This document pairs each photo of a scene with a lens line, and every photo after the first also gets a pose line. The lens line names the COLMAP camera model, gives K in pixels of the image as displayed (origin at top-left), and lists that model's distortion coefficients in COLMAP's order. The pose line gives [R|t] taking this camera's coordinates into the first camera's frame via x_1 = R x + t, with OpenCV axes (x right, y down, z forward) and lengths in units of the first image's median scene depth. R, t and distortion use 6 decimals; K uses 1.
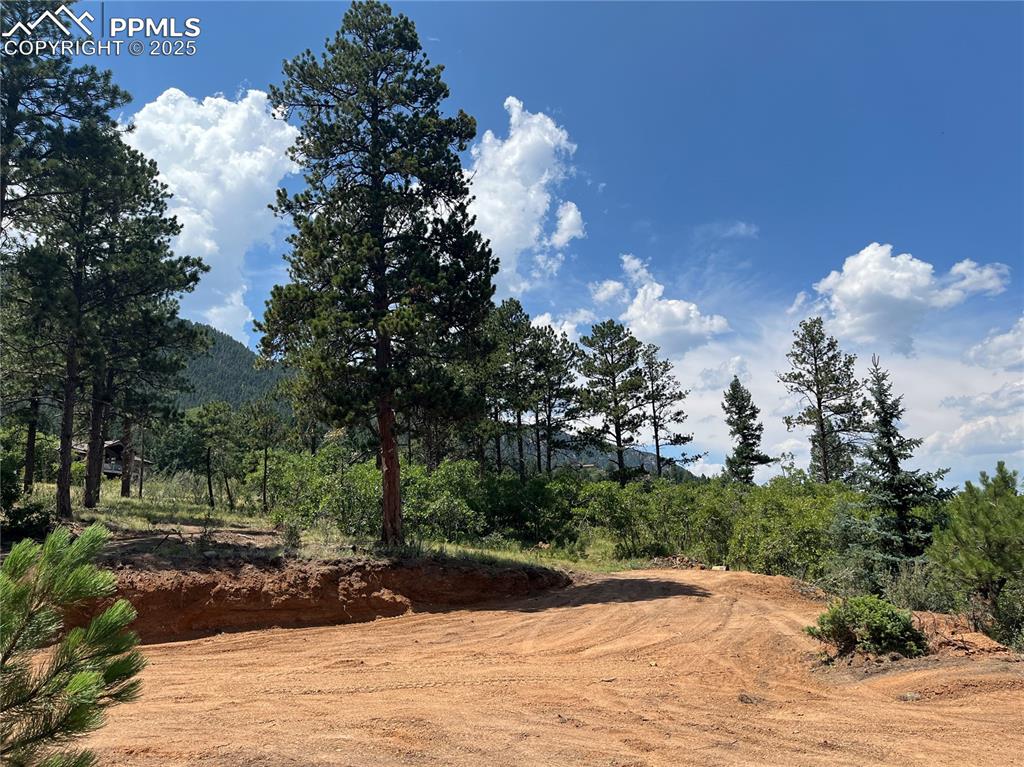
lens RADIAL K [[773.4, 0, 515.7], [0, 773.4, 373.6], [0, 0, 1]] dist [0.061469, -0.080319]
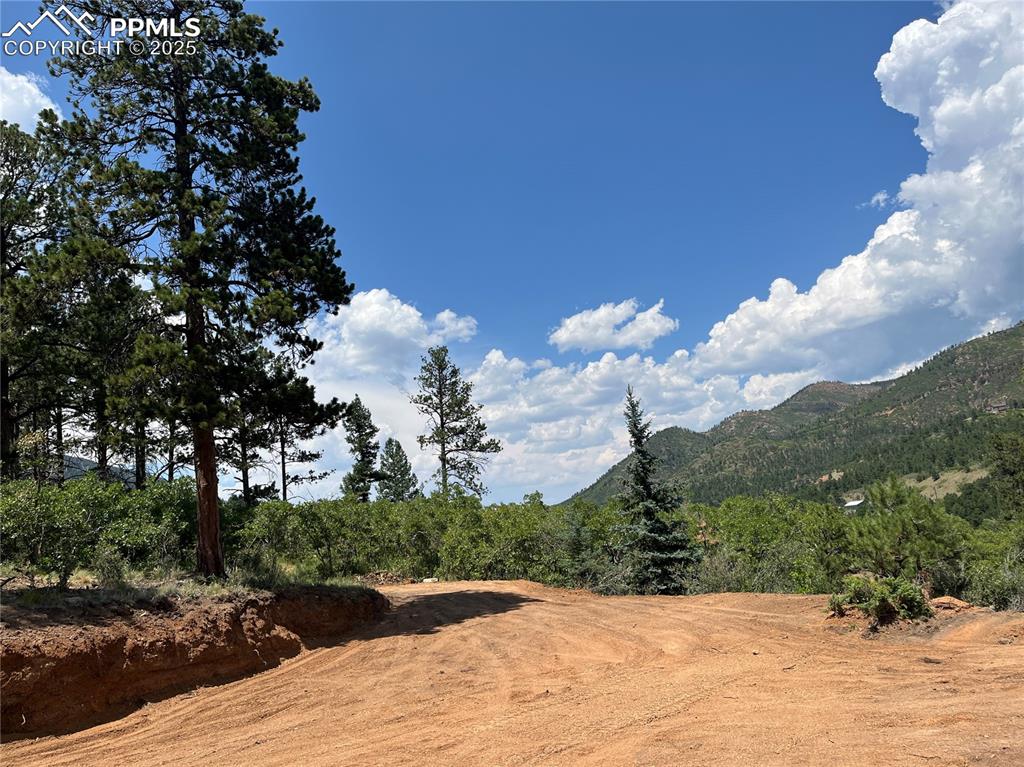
lens RADIAL K [[773.4, 0, 508.8], [0, 773.4, 386.1], [0, 0, 1]] dist [0.061469, -0.080319]
pose [[0.818216, 0.067533, 0.570931, -0.461914], [-0.062140, 0.997647, -0.028953, 0.028863], [-0.571543, -0.011788, 0.820487, 0.174473]]
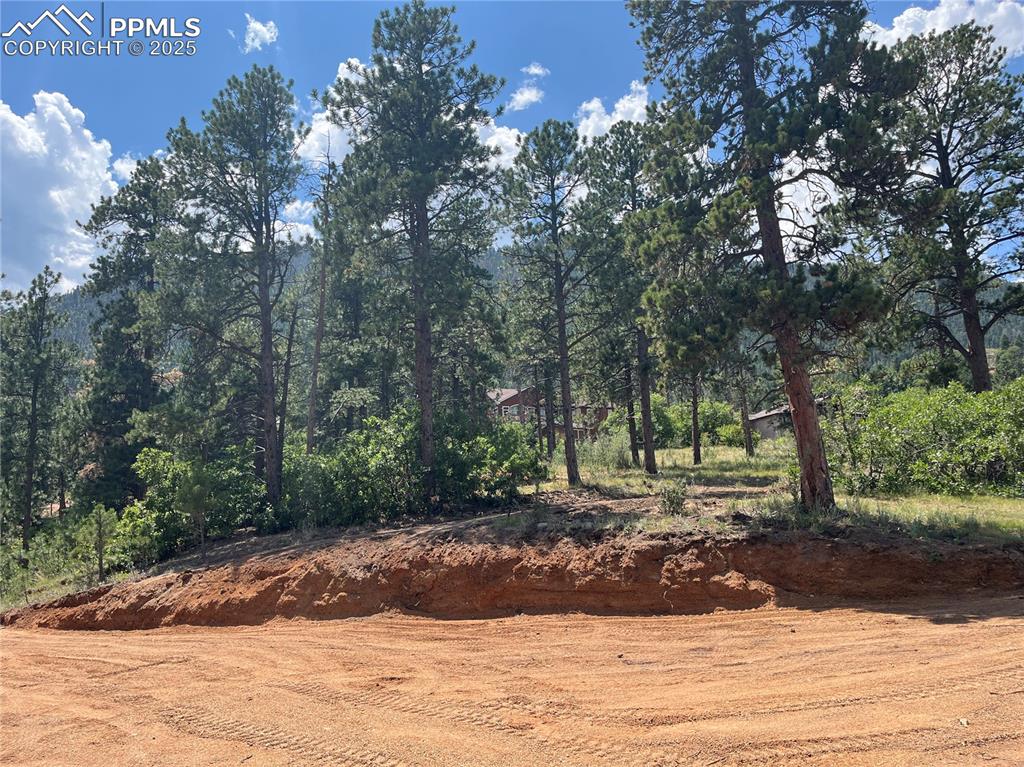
lens RADIAL K [[773.4, 0, 515.8], [0, 773.4, 384.6], [0, 0, 1]] dist [0.061469, -0.080319]
pose [[0.615932, -0.142155, -0.774868, 0.307120], [0.198685, 0.979820, -0.021822, 0.076259], [0.762333, -0.140514, 0.631747, 0.395951]]
